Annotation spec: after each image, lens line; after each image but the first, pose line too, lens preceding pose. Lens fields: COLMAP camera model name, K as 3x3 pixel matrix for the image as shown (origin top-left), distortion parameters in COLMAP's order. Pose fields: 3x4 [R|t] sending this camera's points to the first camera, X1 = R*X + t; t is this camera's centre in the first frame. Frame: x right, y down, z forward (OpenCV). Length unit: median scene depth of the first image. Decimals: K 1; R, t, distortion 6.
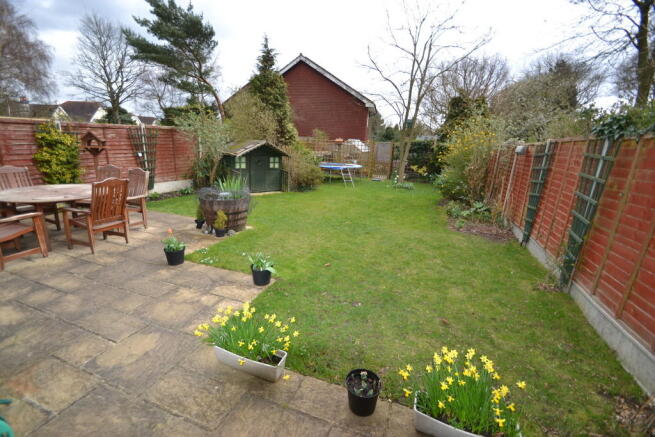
lens RADIAL K [[297.5, 0, 323.7], [0, 297.5, 215.1], [0, 0, 1]] dist [-0.001736, -0.002651]
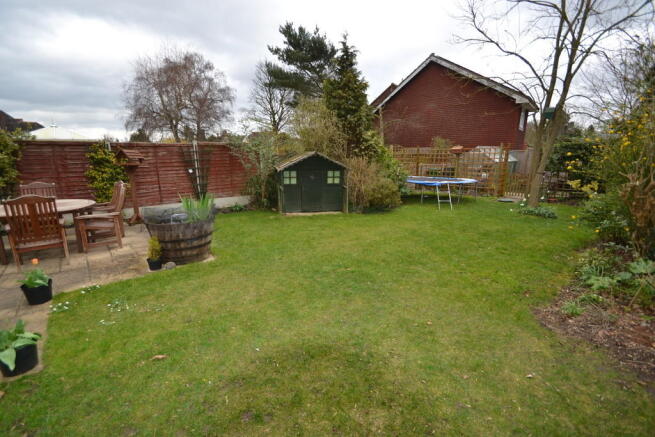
lens RADIAL K [[297.5, 0, 328.9], [0, 297.5, 222.6], [0, 0, 1]] dist [-0.001736, -0.002651]
pose [[0.883104, 0.057155, -0.465682, 0.181066], [-0.070625, 0.997437, -0.011512, -0.031688], [0.463830, 0.043055, 0.884877, 0.210663]]
